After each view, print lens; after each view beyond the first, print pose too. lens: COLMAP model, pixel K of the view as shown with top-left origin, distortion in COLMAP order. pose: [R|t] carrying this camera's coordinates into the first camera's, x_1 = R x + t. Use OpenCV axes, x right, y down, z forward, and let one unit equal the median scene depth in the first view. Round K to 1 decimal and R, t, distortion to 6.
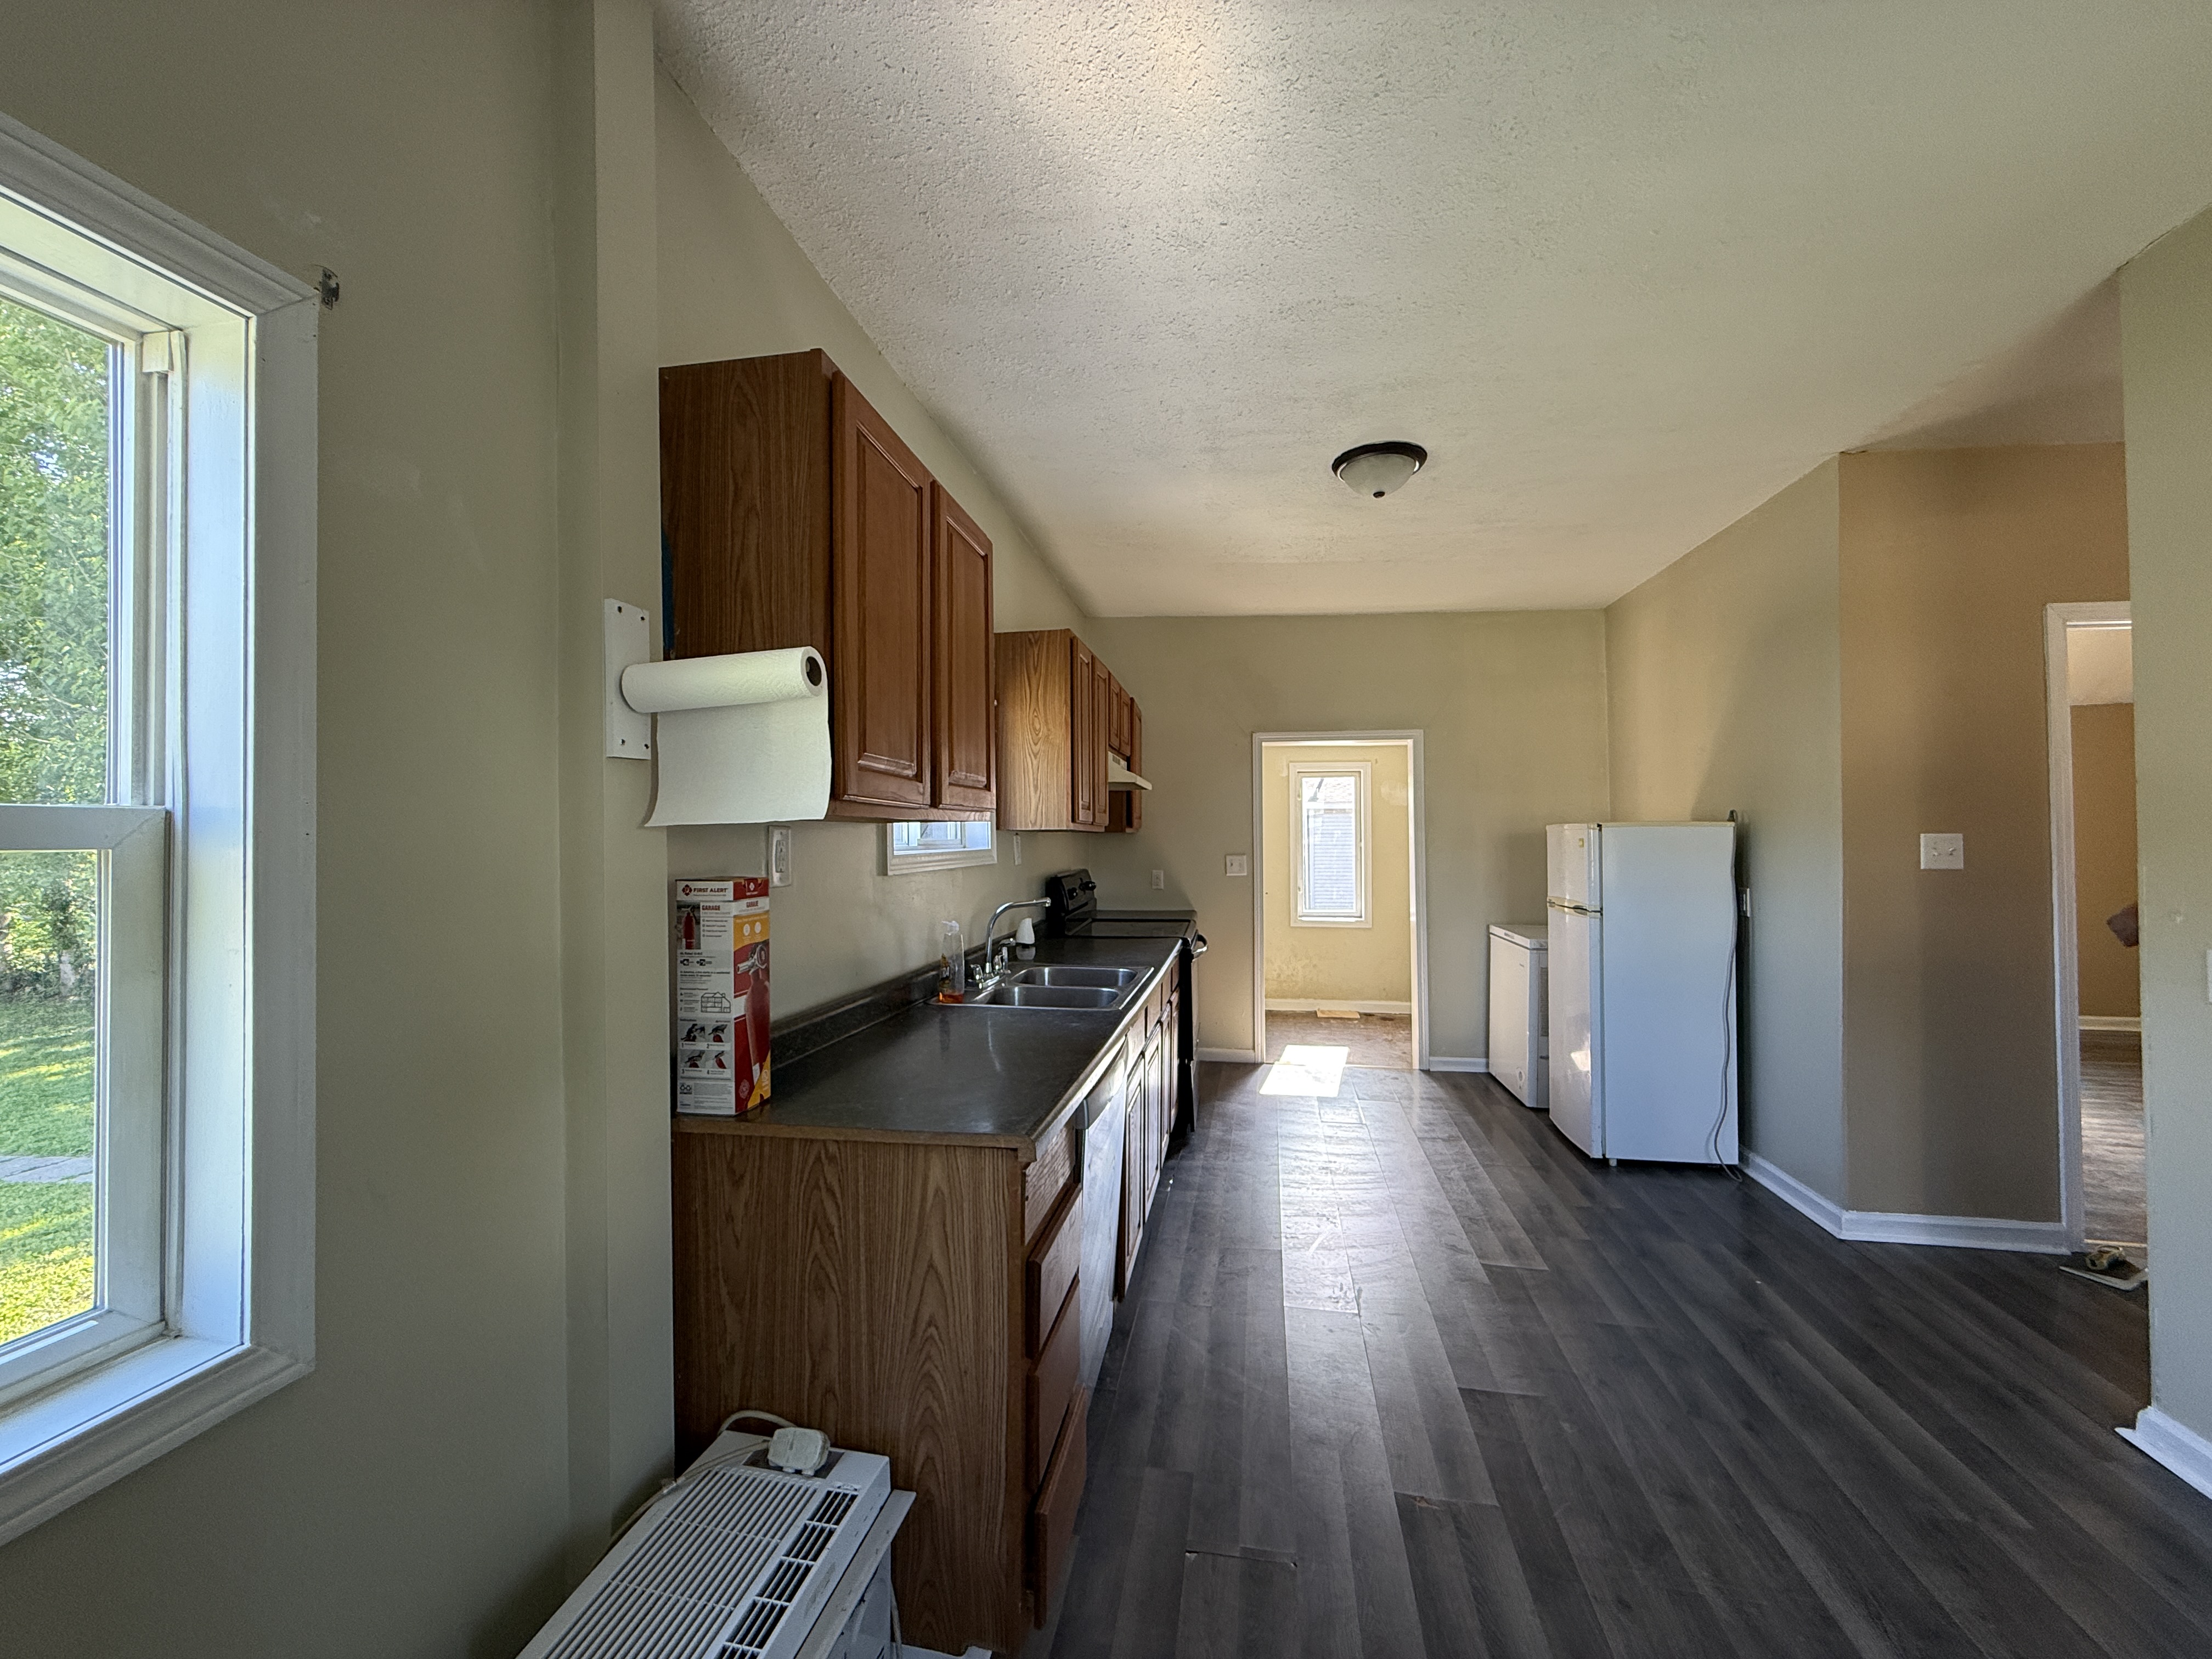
lens RADIAL K [[878.3, 0, 1099.7], [0, 878.3, 830.3], [0, 0, 1]] dist [0.000734, 0.000440]
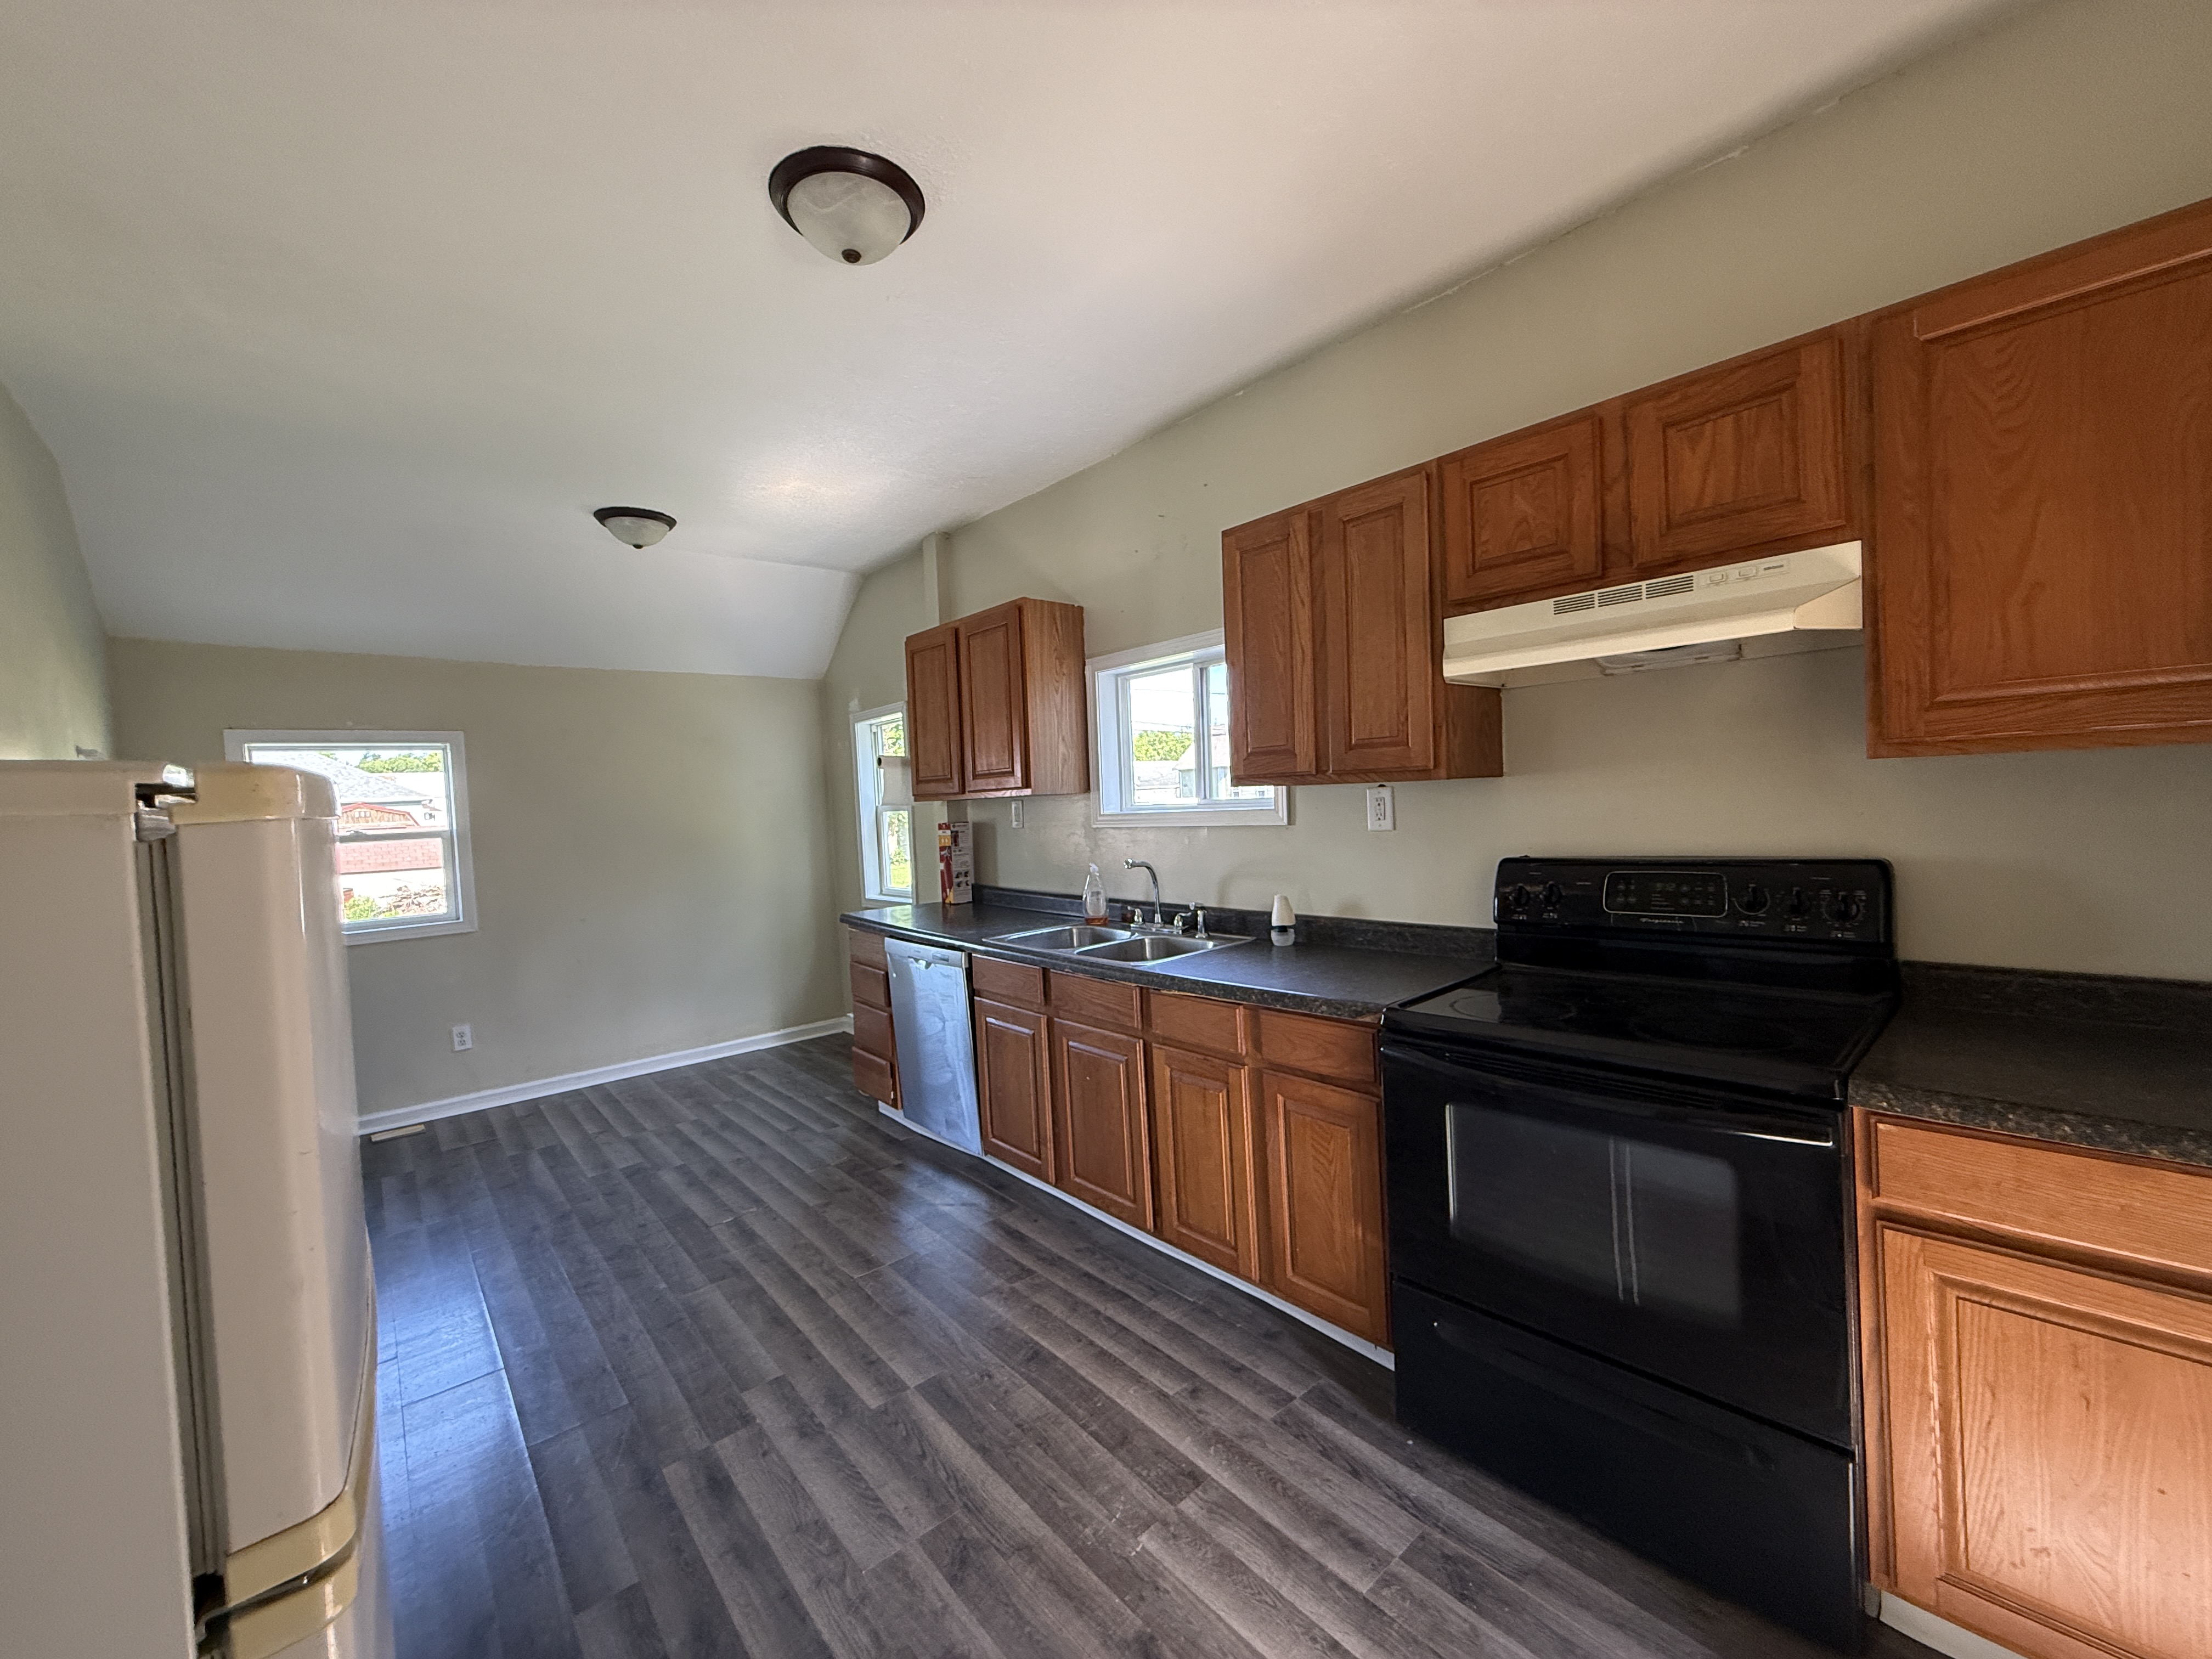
lens RADIAL K [[878.3, 0, 1100.0], [0, 878.3, 828.2], [0, 0, 1]] dist [0.000734, 0.000440]
pose [[-0.626060, 0.057776, -0.777631, 1.505107], [0.063383, 0.997722, 0.023100, 0.040196], [0.777194, -0.034827, -0.628296, 3.215227]]
